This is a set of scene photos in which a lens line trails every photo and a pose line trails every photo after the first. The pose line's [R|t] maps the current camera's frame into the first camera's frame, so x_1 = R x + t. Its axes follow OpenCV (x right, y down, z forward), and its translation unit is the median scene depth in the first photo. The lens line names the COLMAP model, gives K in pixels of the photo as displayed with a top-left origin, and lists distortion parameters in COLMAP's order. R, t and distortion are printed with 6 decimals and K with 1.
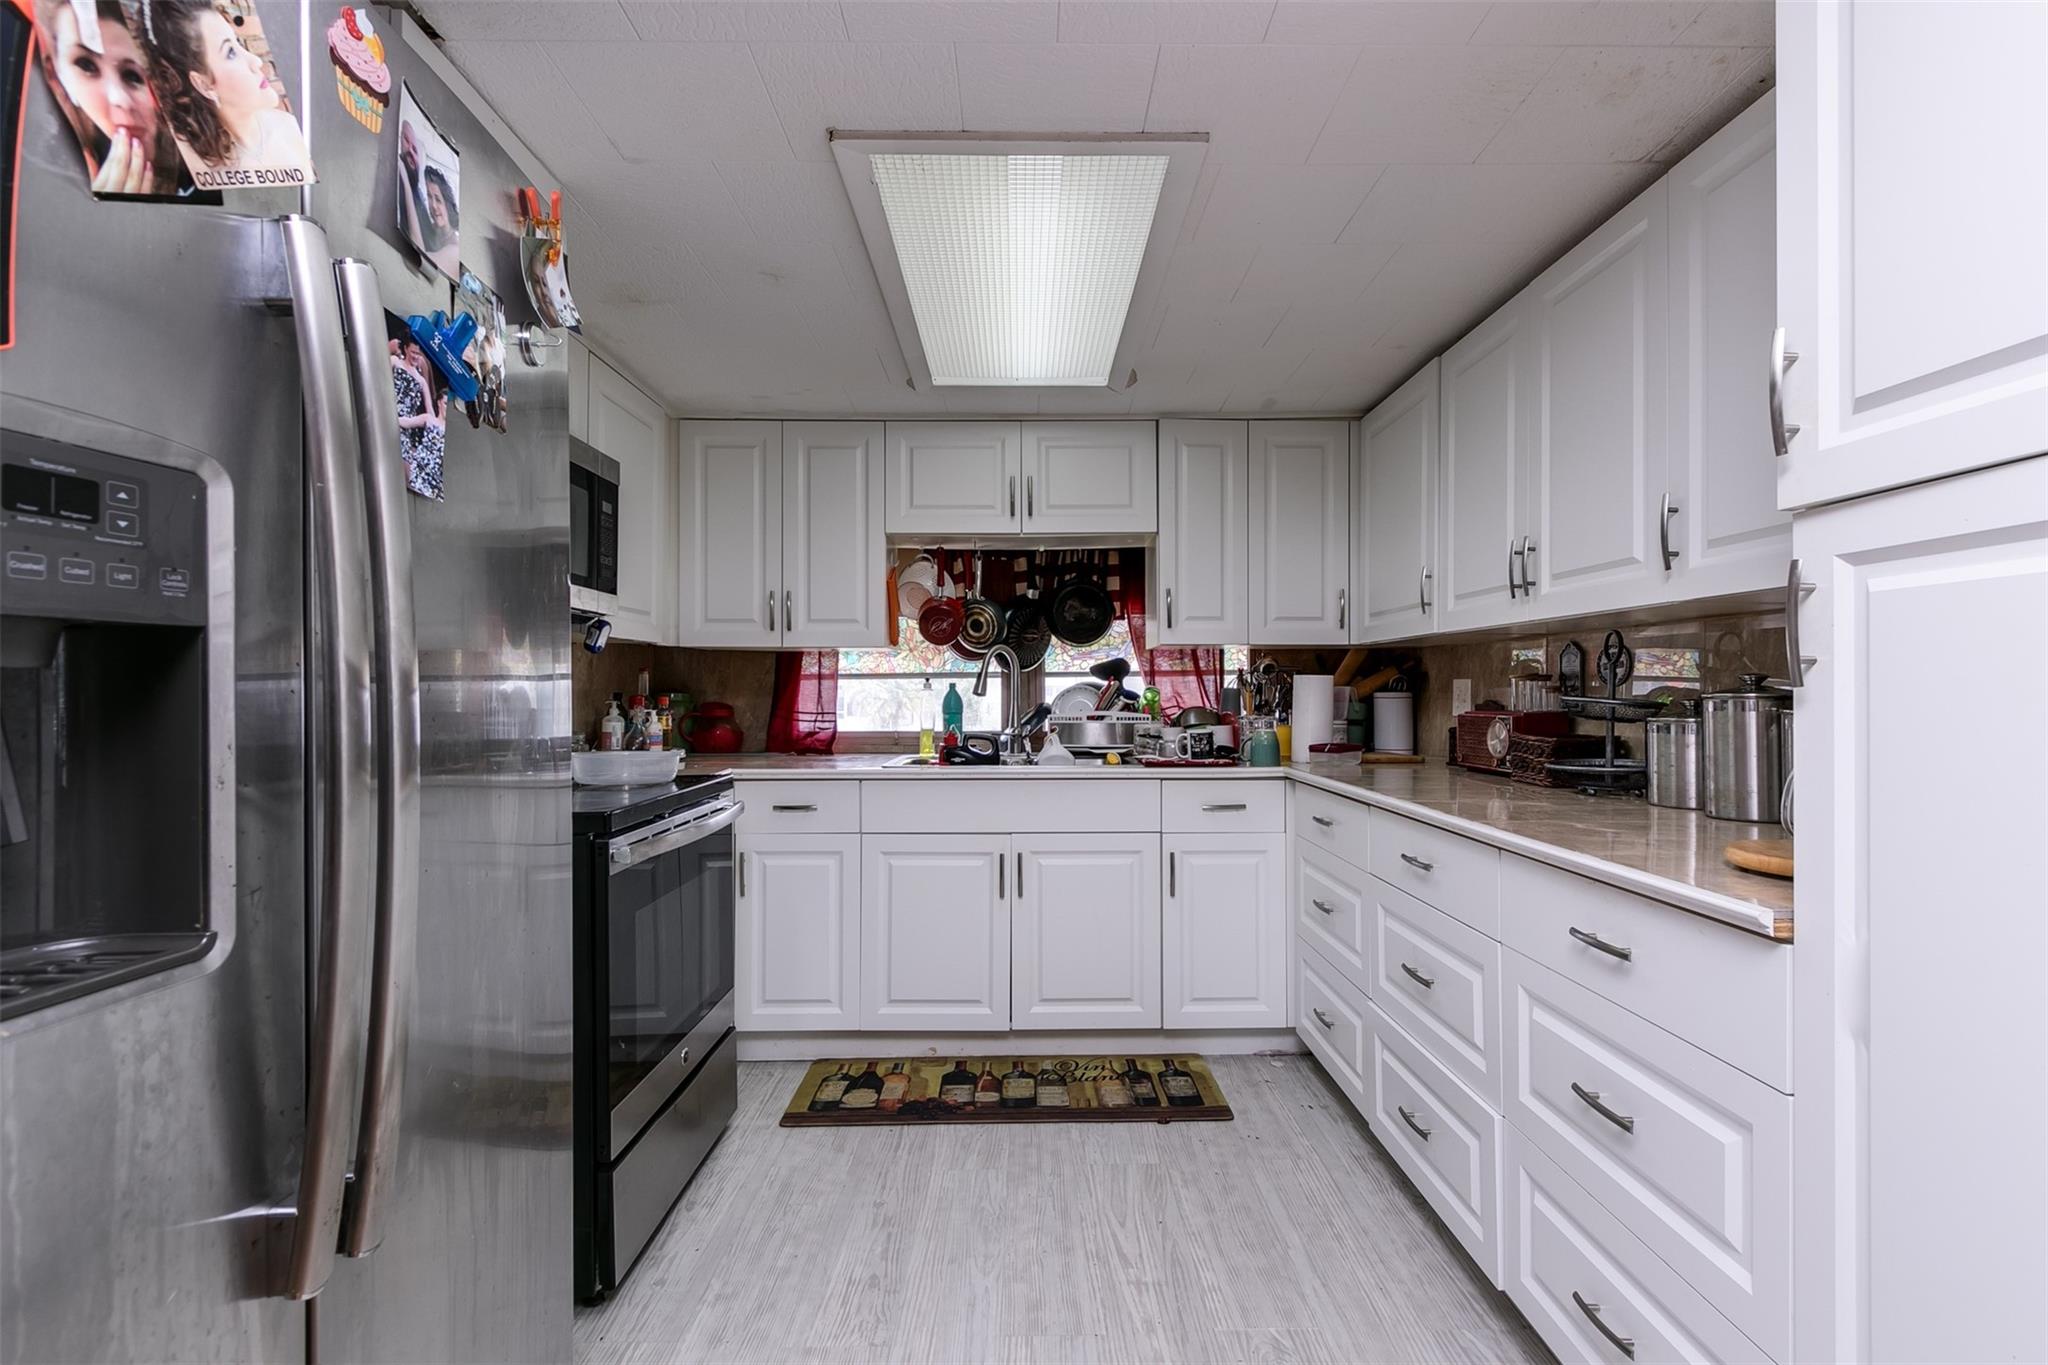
lens RADIAL K [[921.8, 0, 1036.3], [0, 921.8, 681.3], [0, 0, 1]] dist [-0.001433, -0.000037]
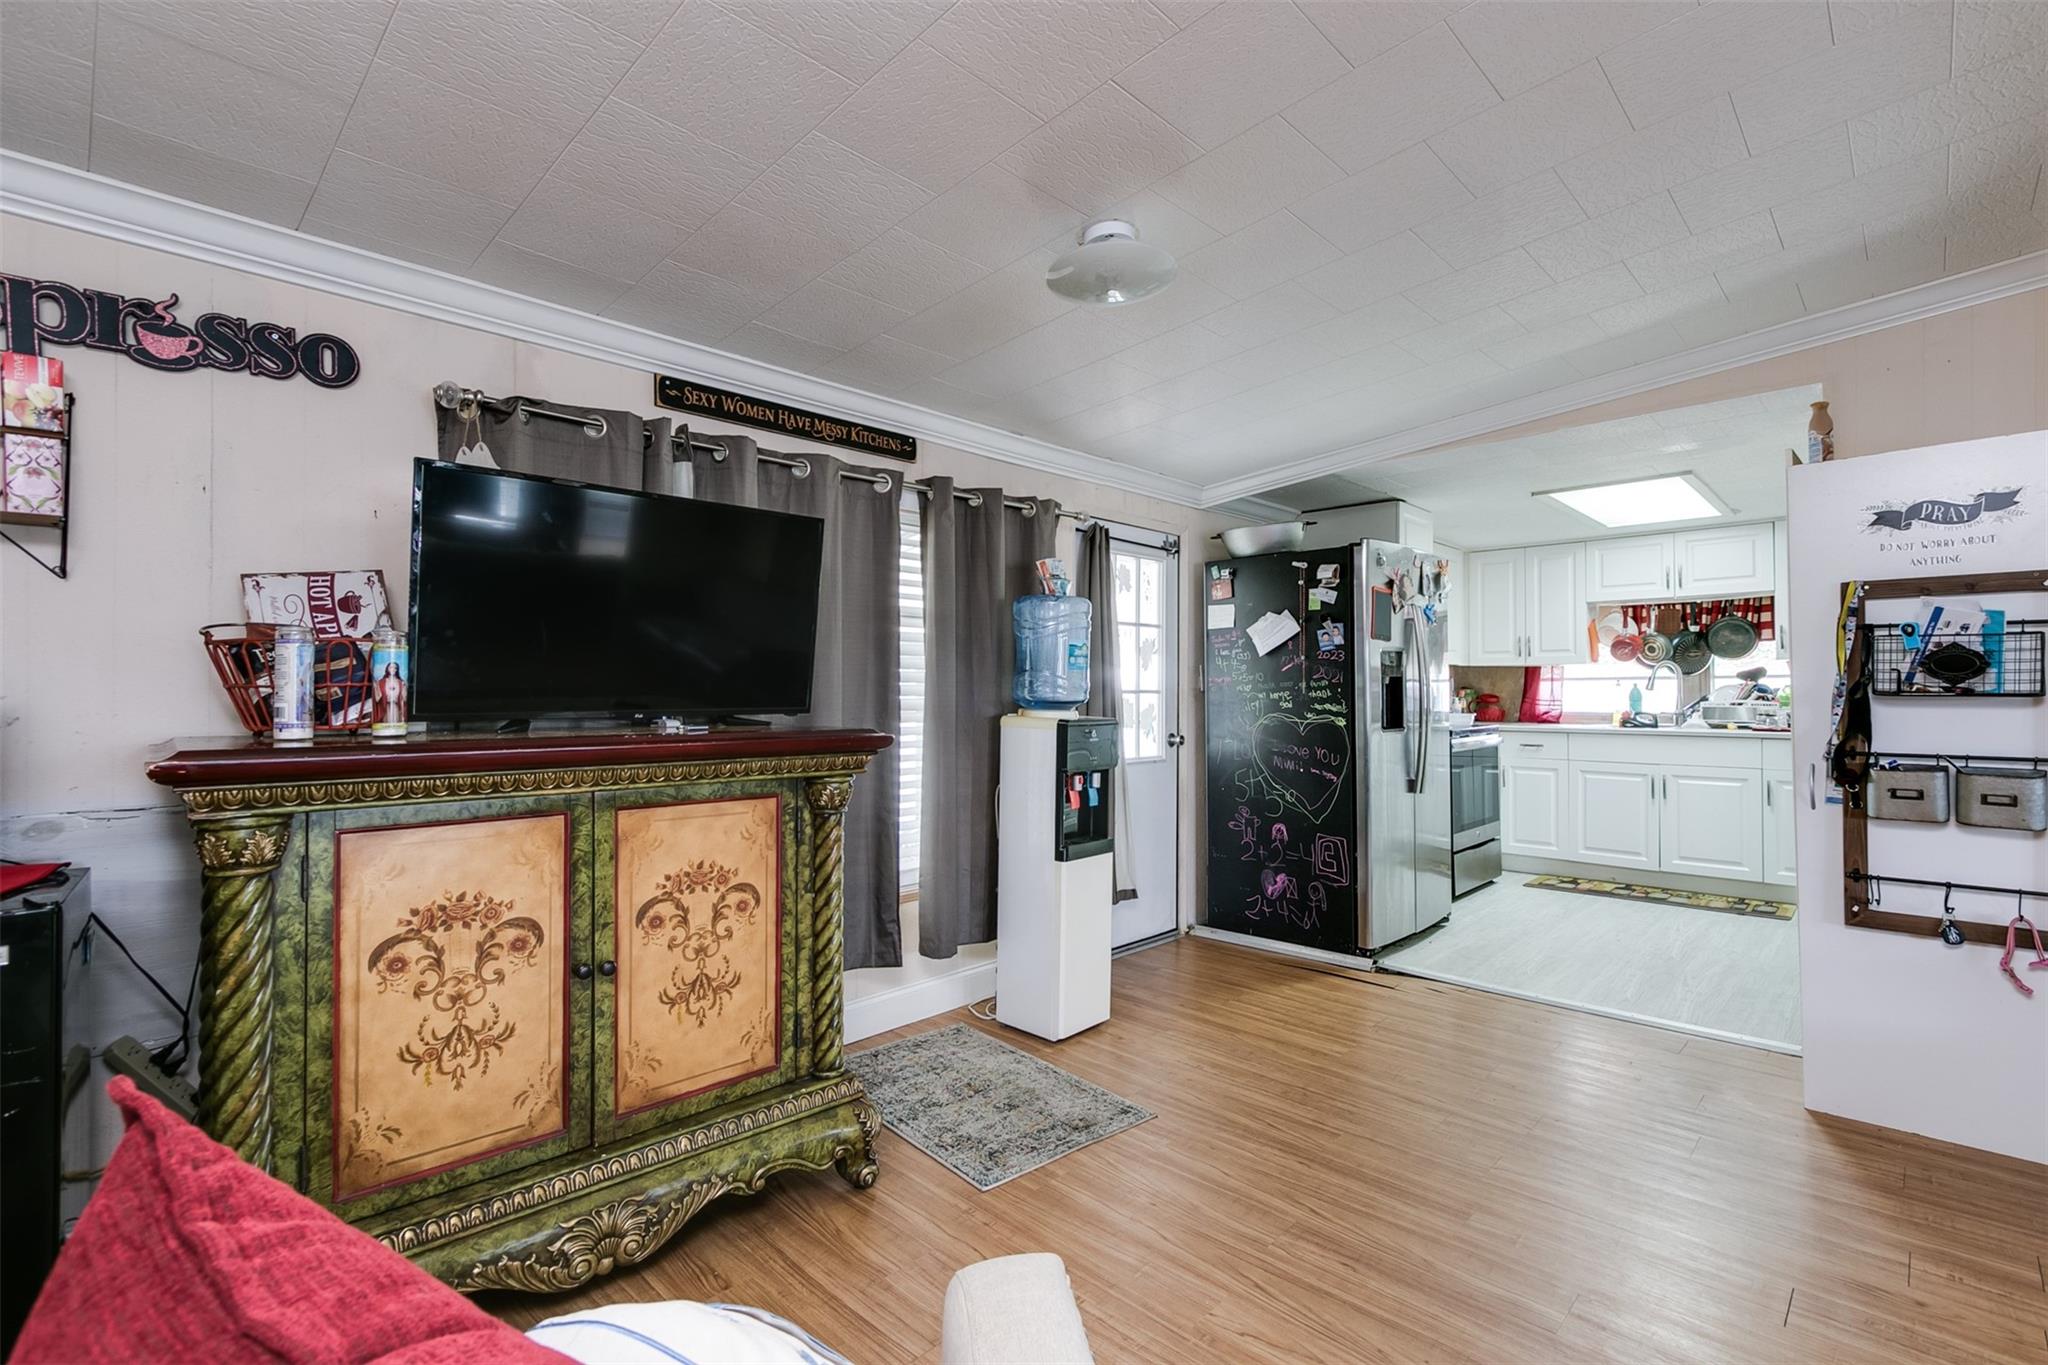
lens RADIAL K [[921.8, 0, 1036.3], [0, 921.8, 681.3], [0, 0, 1]] dist [-0.001433, -0.000037]
pose [[0.706902, -0.004819, -0.707295, 0.337679], [0.006553, 0.999978, -0.000264, -0.008354], [0.707281, -0.004448, 0.706919, -1.010773]]
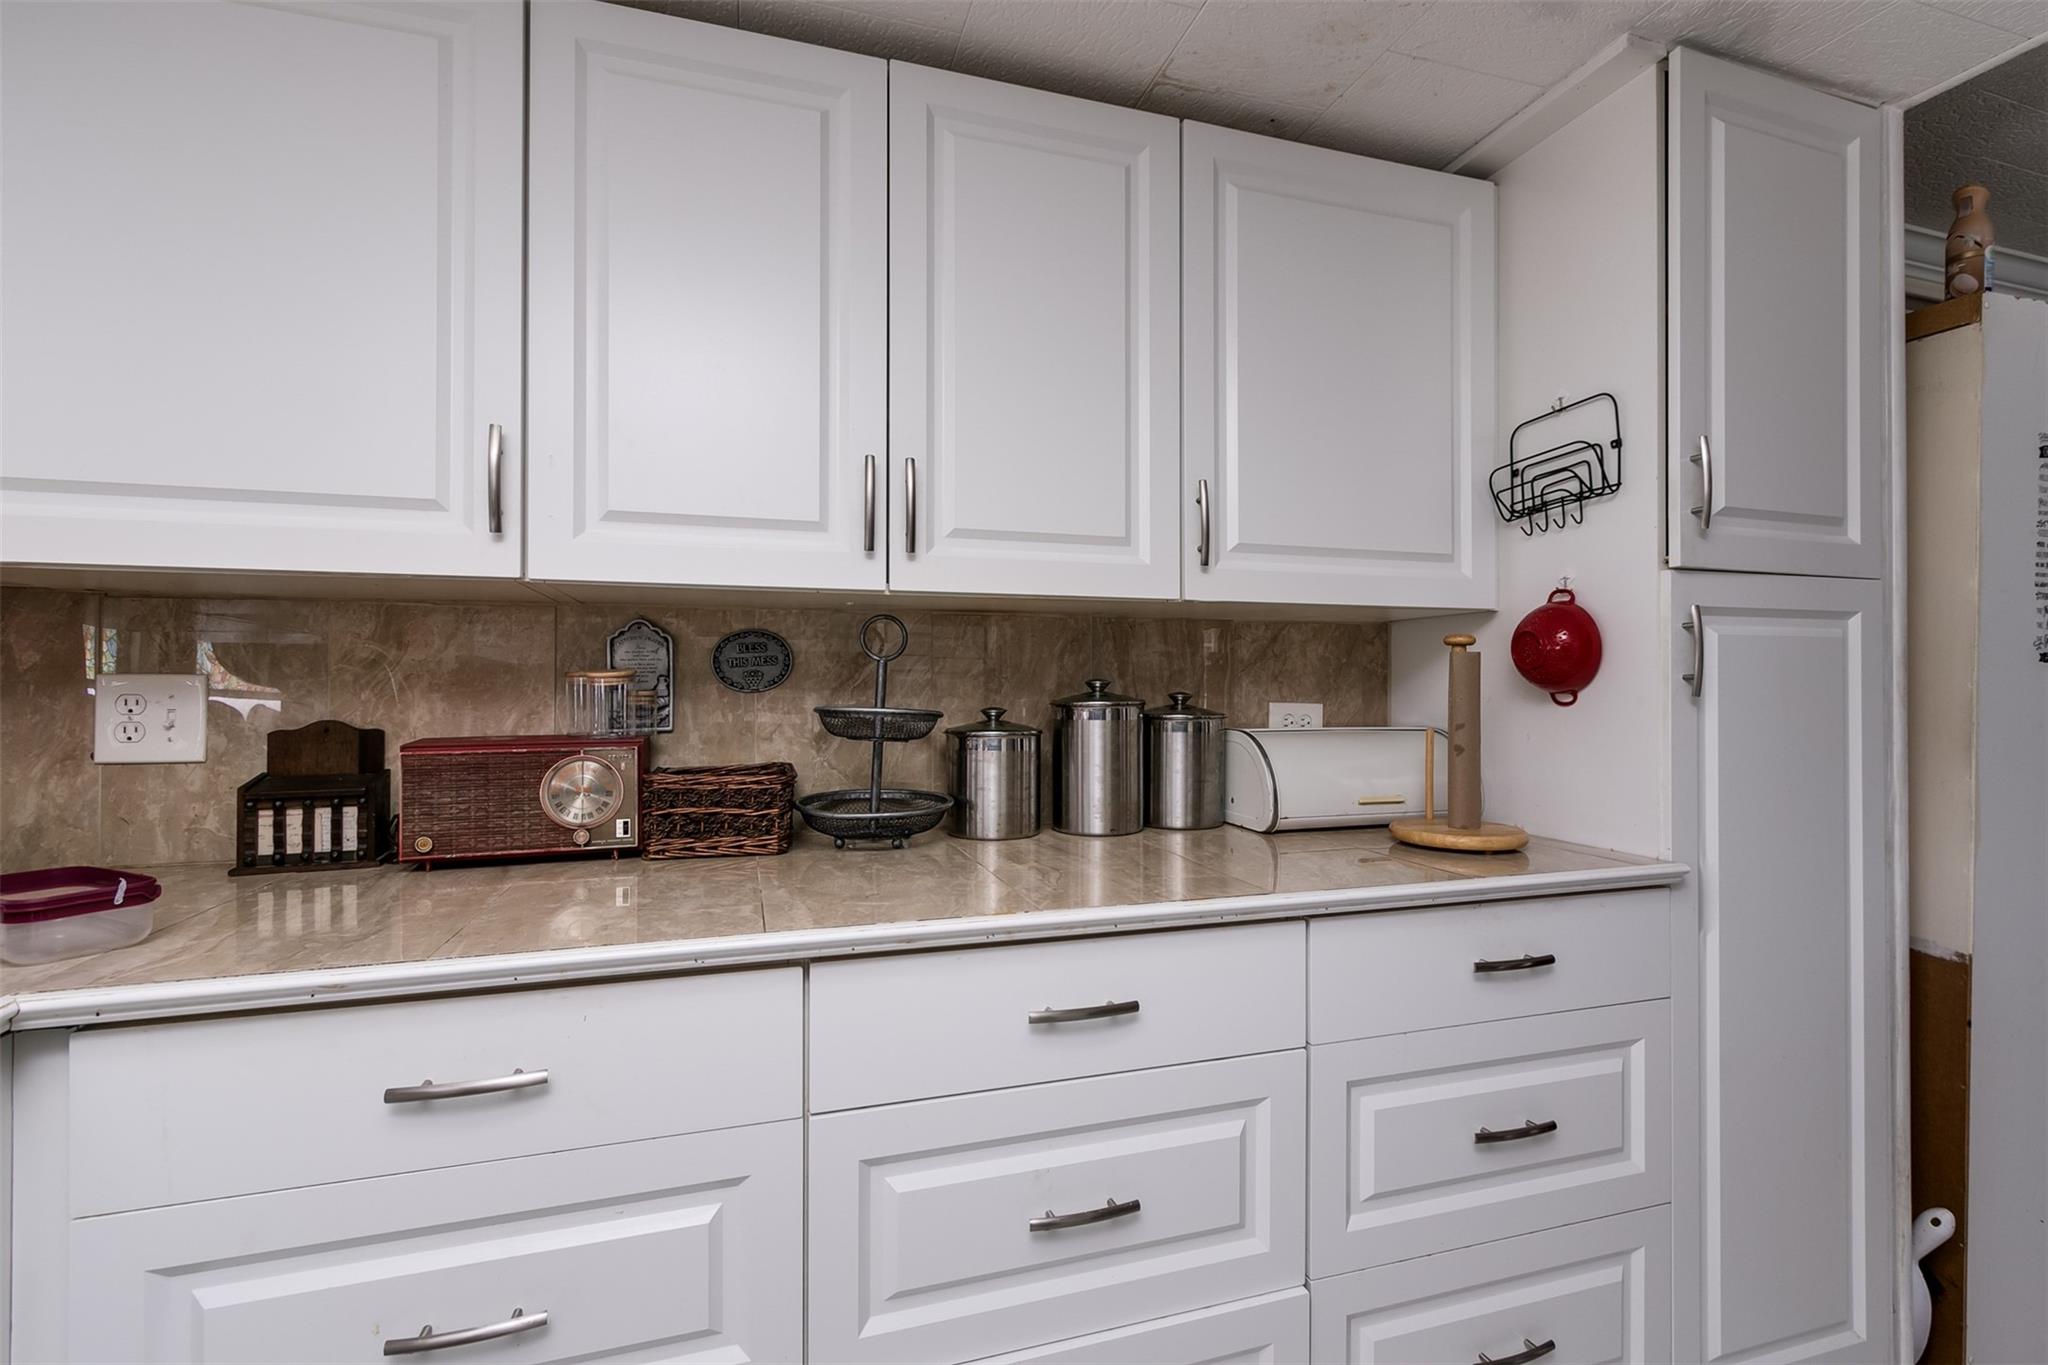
lens RADIAL K [[921.8, 0, 1036.3], [0, 921.8, 681.3], [0, 0, 1]] dist [-0.001433, -0.000037]
pose [[-0.288719, 0.005322, 0.957399, -0.094206], [-0.009252, 0.999922, -0.008348, 0.000761], [-0.957369, -0.011268, -0.288647, 0.978556]]
